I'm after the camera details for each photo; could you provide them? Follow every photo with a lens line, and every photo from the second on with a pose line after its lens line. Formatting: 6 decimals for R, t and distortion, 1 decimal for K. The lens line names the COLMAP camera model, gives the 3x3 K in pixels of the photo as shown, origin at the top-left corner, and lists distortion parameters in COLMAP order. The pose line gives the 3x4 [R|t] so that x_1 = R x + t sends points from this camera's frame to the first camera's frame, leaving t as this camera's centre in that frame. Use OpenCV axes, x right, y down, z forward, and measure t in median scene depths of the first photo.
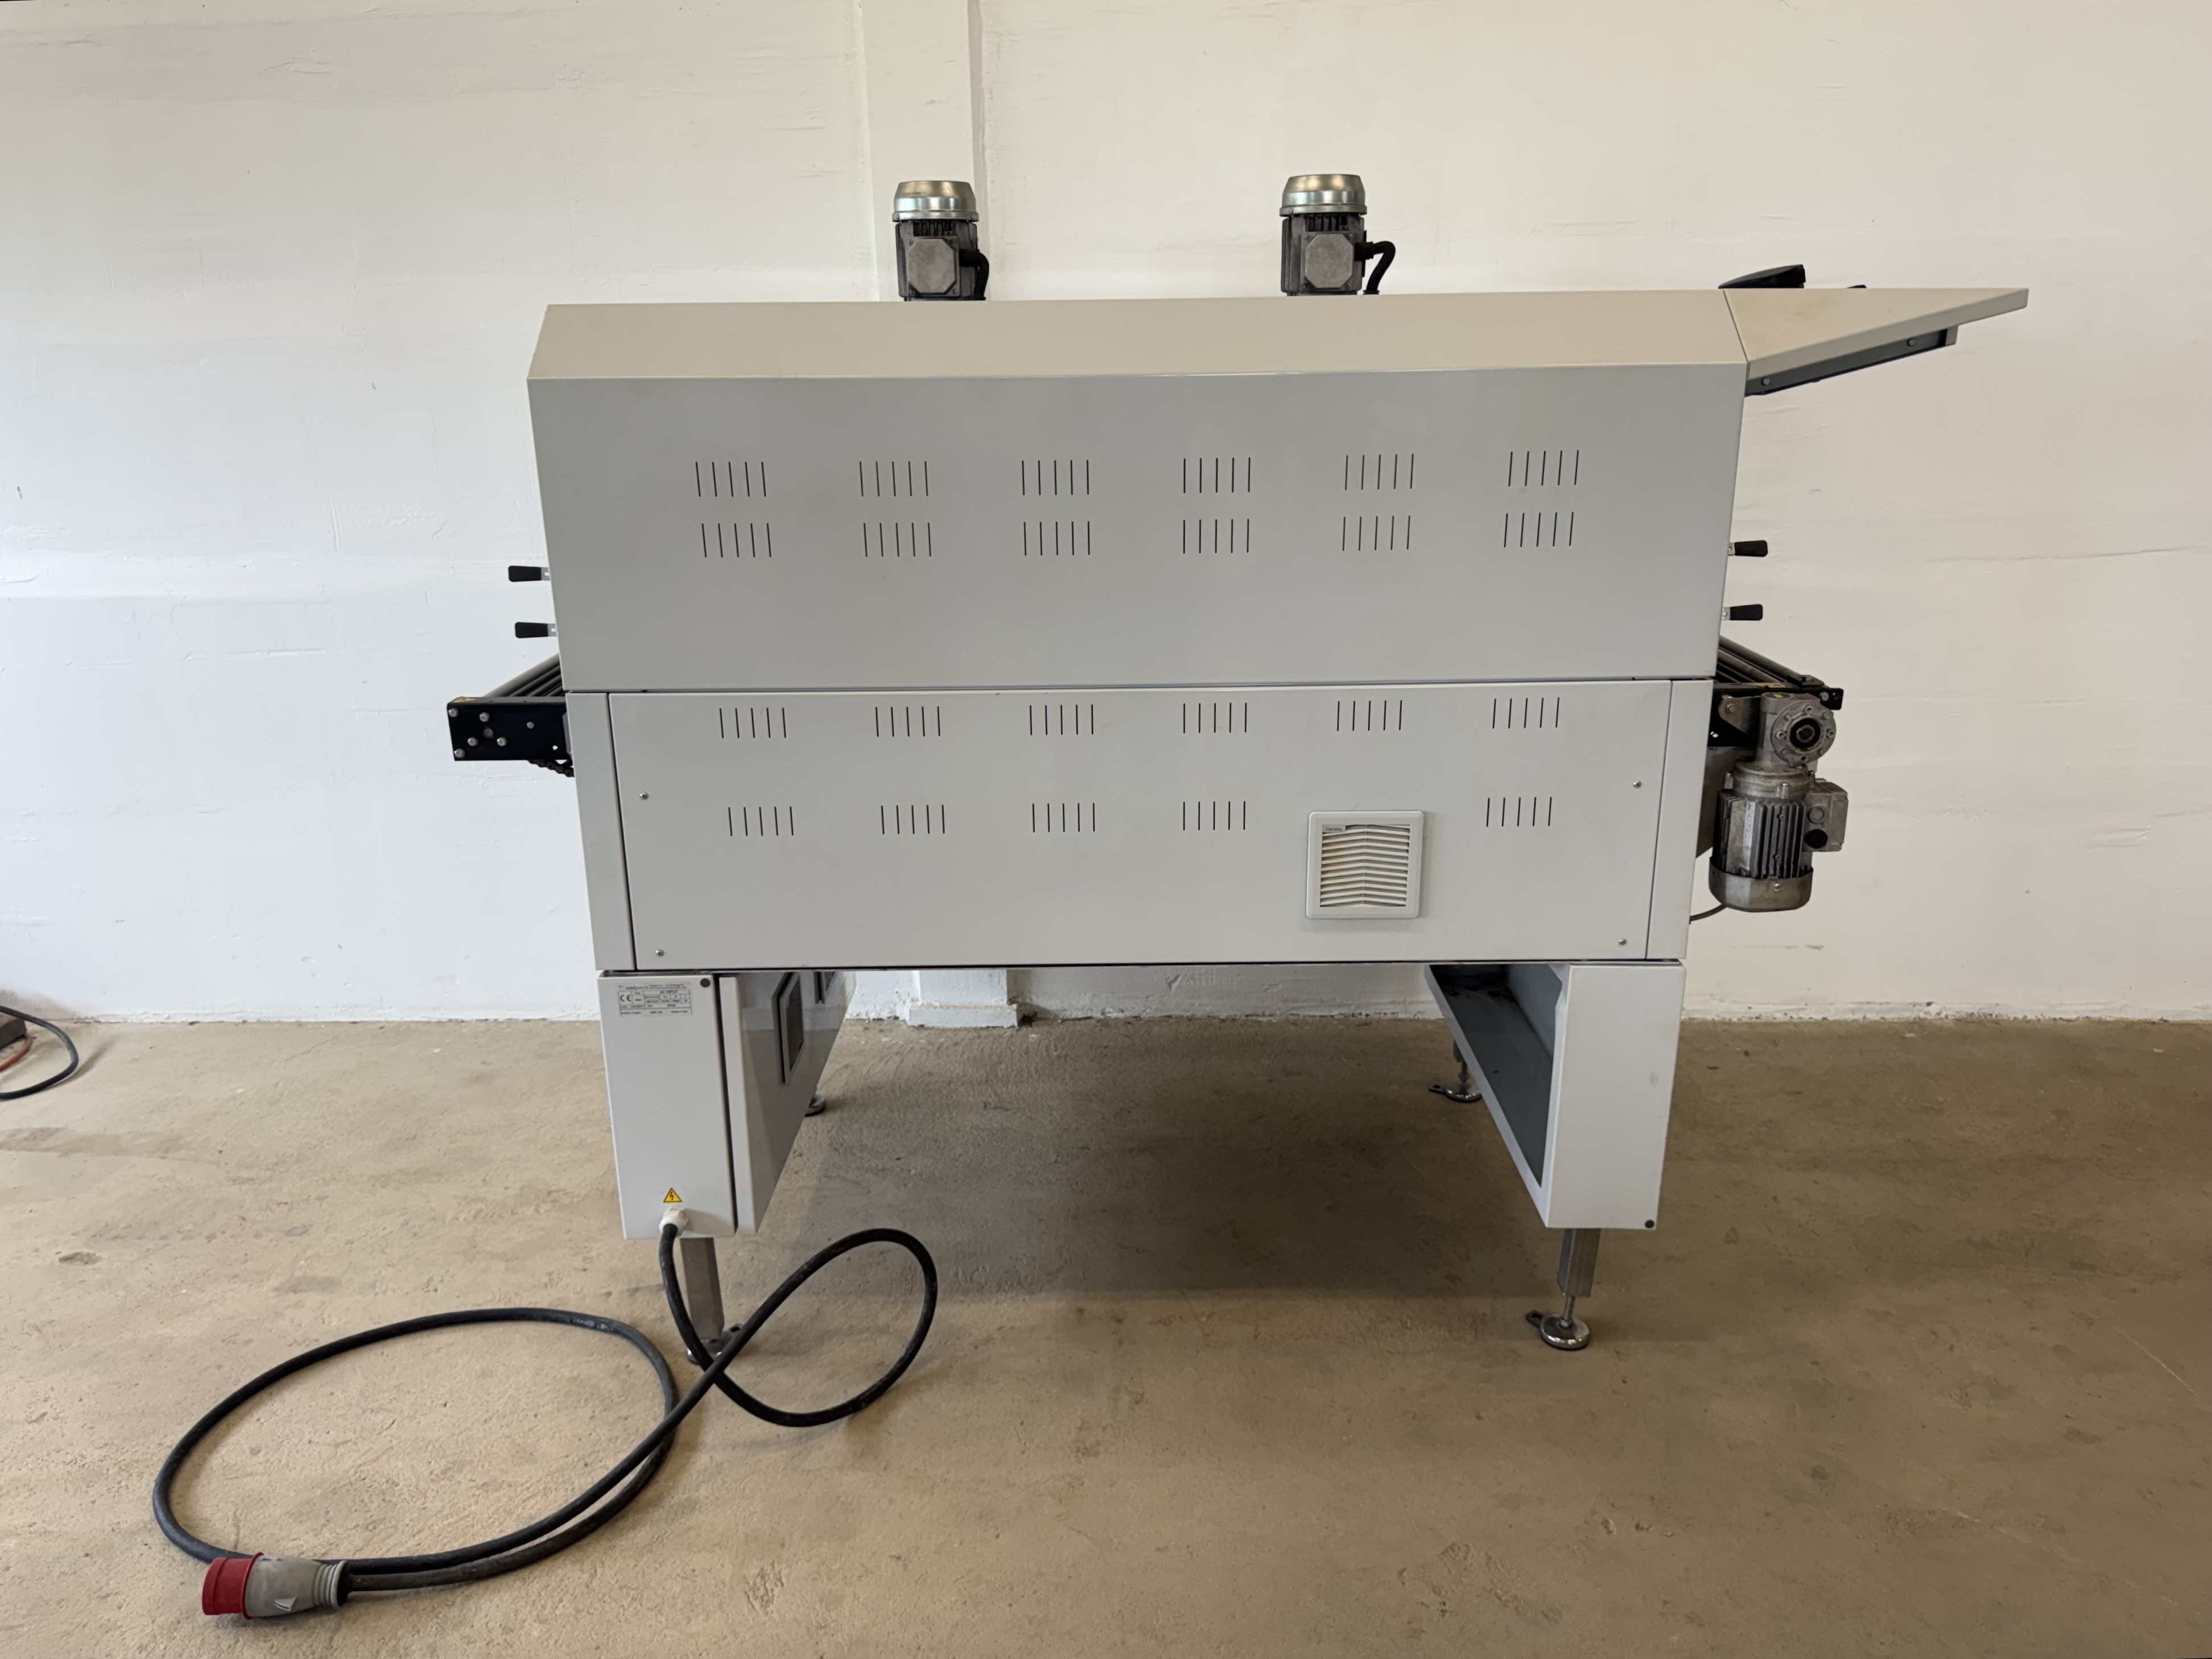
lens RADIAL K [[1572.2, 0, 1109.7], [0, 1572.2, 838.4], [0, 0, 1]] dist [0.017308, -0.007279]
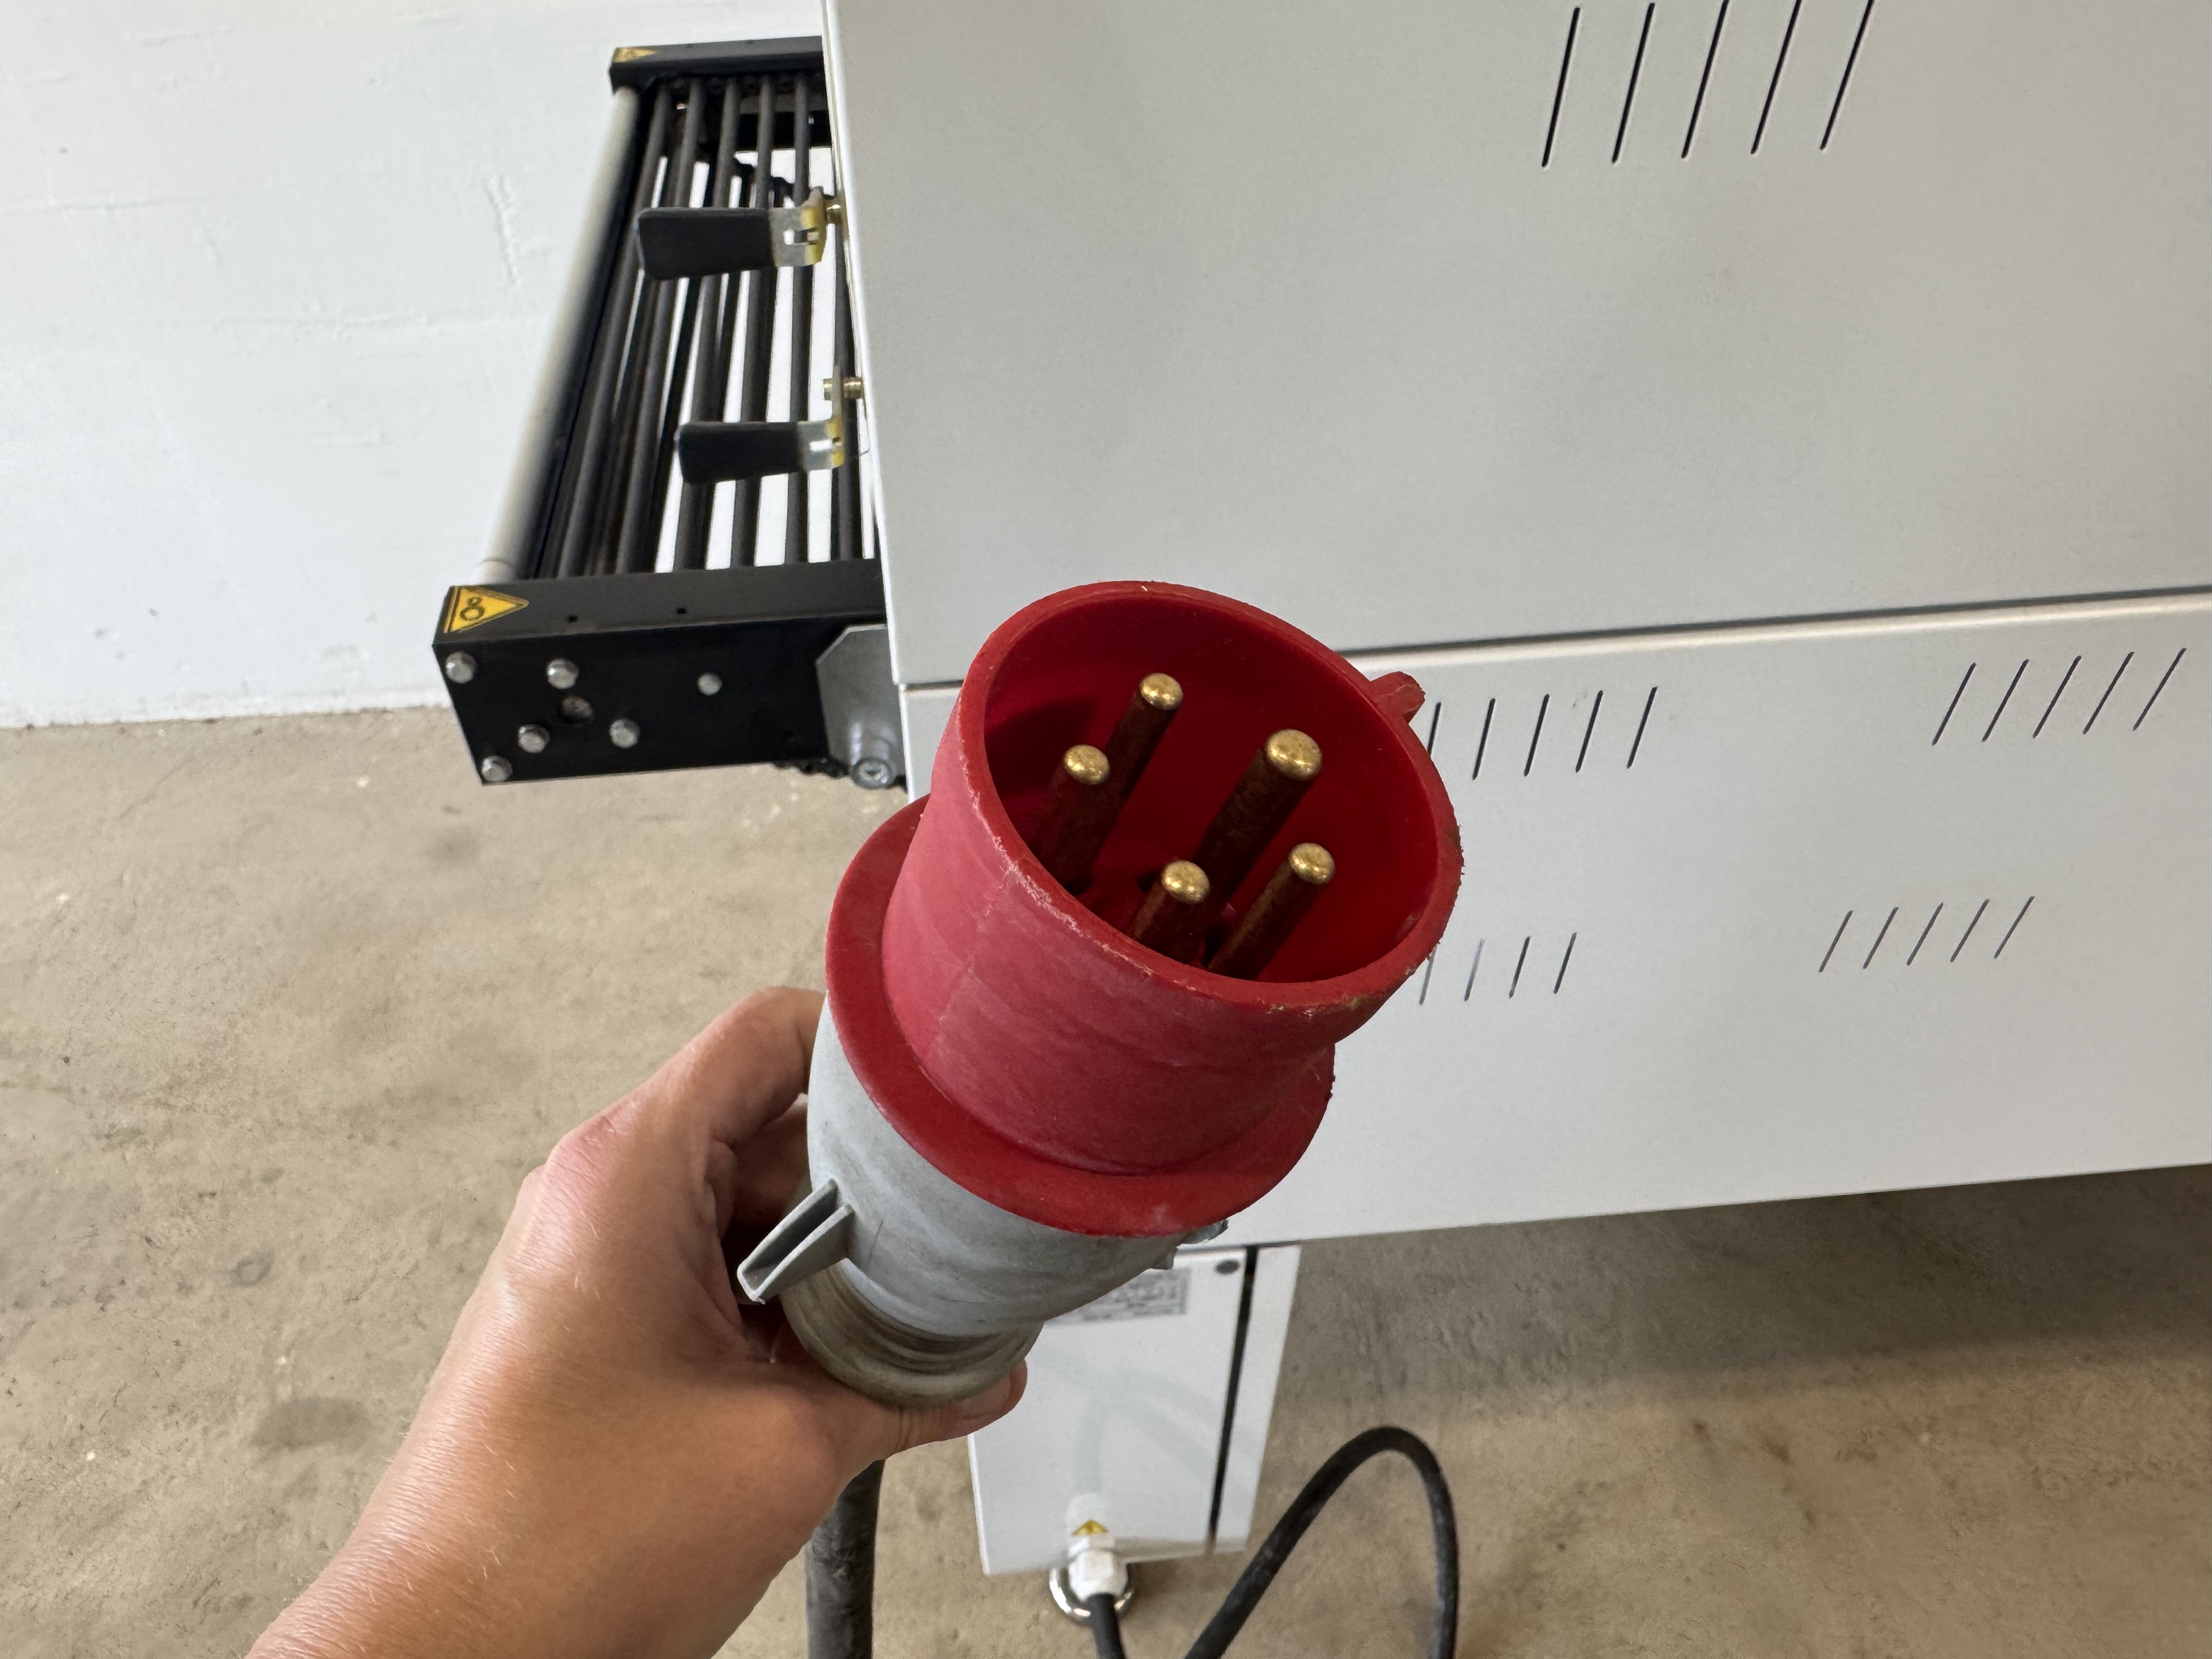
lens RADIAL K [[1572.2, 0, 1003.8], [0, 1572.2, 813.1], [0, 0, 1]] dist [0.017308, -0.007279]
pose [[0.997762, -0.060502, 0.028481, -0.233393], [0.042005, 0.898453, 0.437056, -0.137258], [-0.052032, -0.434881, 0.898983, 0.511869]]
